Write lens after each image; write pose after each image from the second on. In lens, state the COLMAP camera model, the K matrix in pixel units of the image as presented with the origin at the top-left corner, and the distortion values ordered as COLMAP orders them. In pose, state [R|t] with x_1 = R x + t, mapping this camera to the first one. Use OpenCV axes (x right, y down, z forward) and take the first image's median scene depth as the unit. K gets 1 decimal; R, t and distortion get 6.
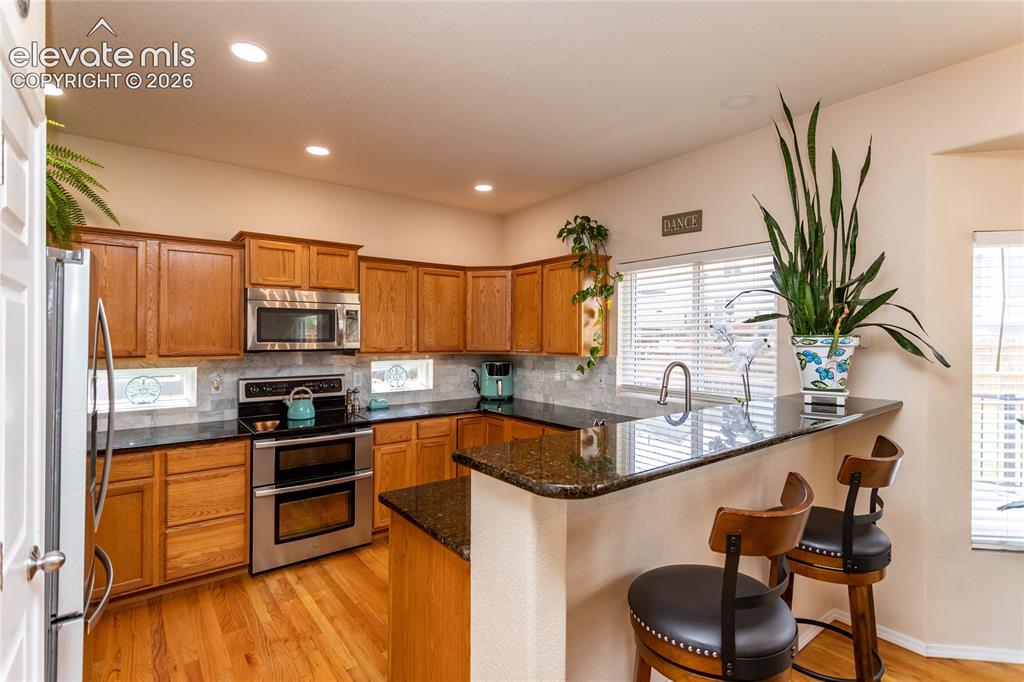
lens RADIAL K [[493.7, 0, 512.5], [0, 493.7, 335.7], [0, 0, 1]] dist [0.001064, 0.000282]
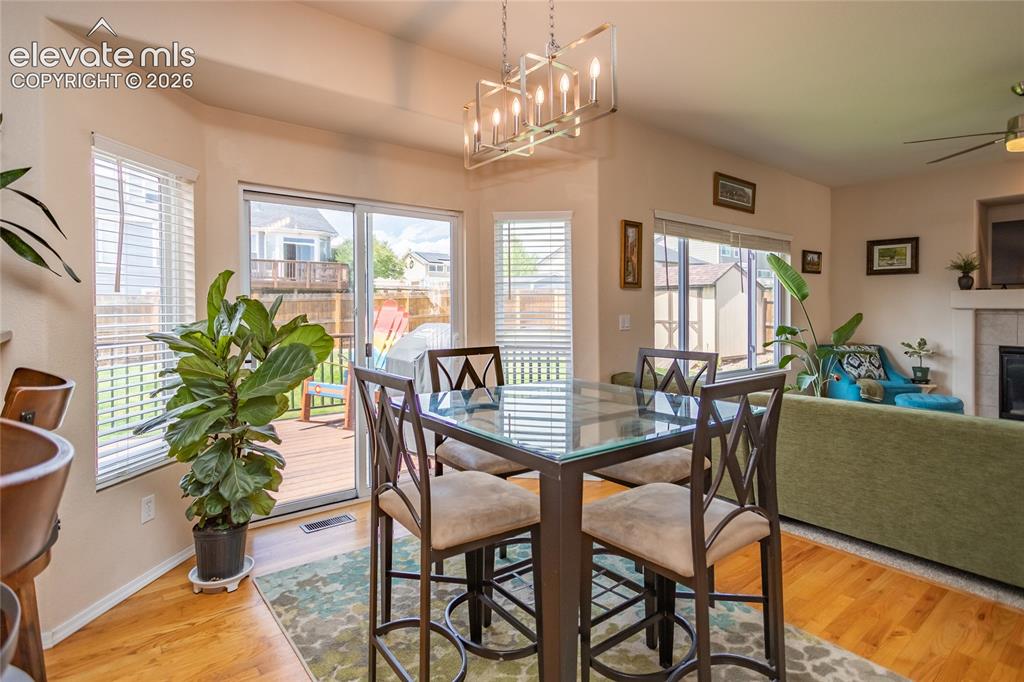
lens RADIAL K [[505.3, 0, 516.7], [0, 505.3, 305.4], [0, 0, 1]] dist [-0.000090, 0.000465]
pose [[-0.015077, 0.000308, 0.999886, 0.011817], [-0.007184, 0.999974, -0.000417, 0.058092], [-0.999861, -0.007190, -0.015075, 0.163396]]
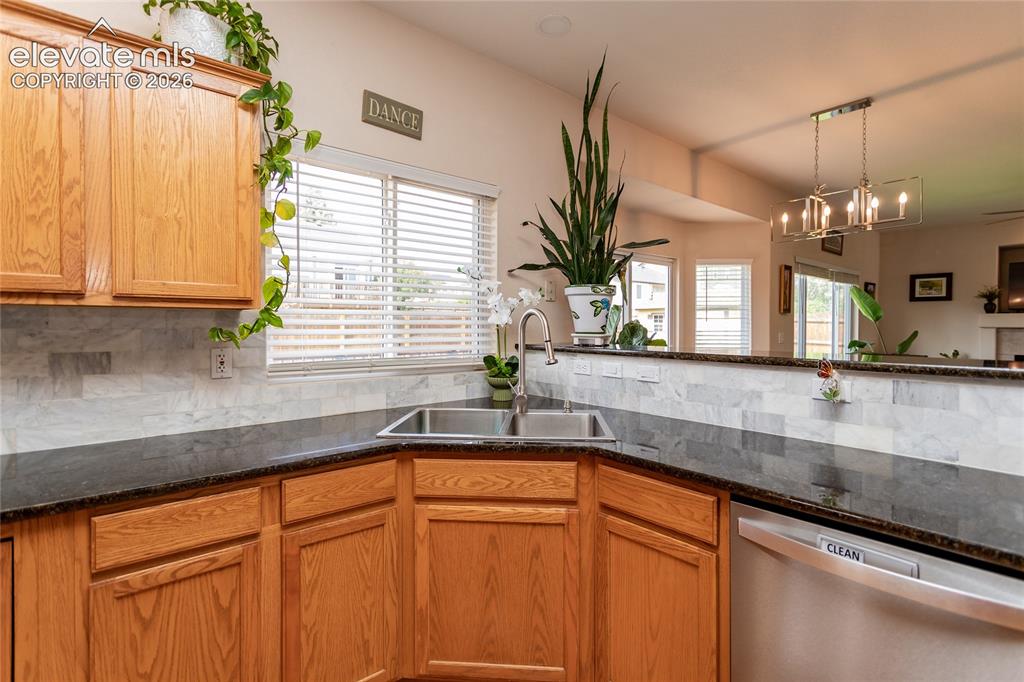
lens RADIAL K [[506.4, 0, 511.4], [0, 506.4, 324.4], [0, 0, 1]] dist [-0.001830, -0.000601]
pose [[-0.077307, -0.002486, 0.997004, -0.345806], [-0.006843, 0.999975, 0.001963, 0.055298], [-0.996984, -0.006671, -0.077322, 0.823979]]
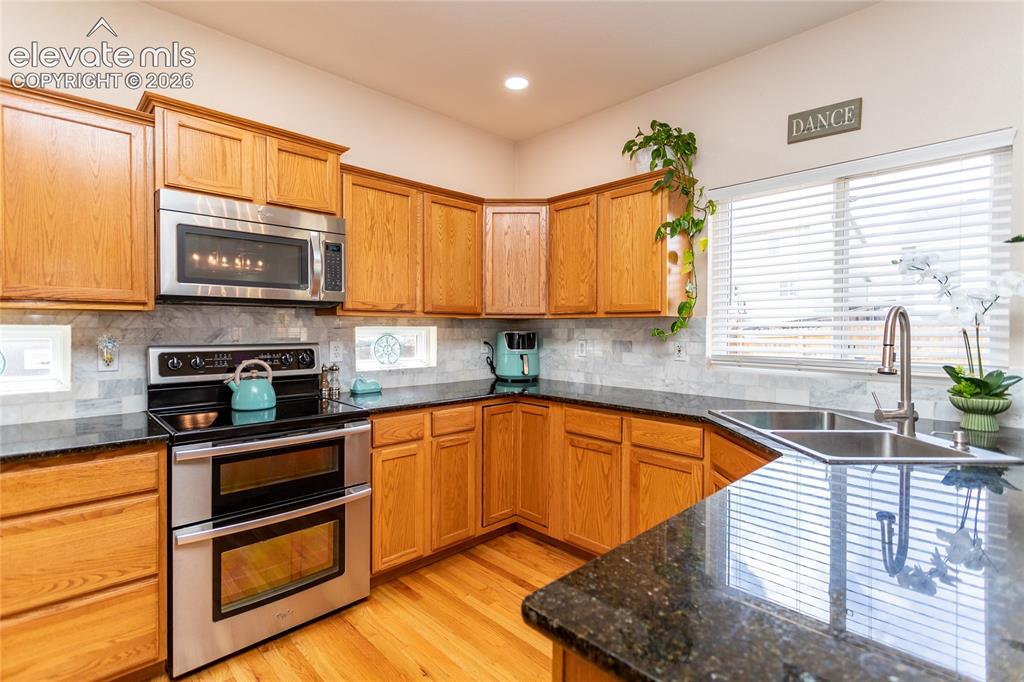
lens RADIAL K [[488.2, 0, 510.7], [0, 488.2, 335.3], [0, 0, 1]] dist [0.000787, -0.000102]
pose [[0.994089, -0.000083, 0.108567, -0.161417], [-0.001990, 0.999818, 0.018993, 0.058212], [-0.108549, -0.019096, 0.993908, 0.327522]]
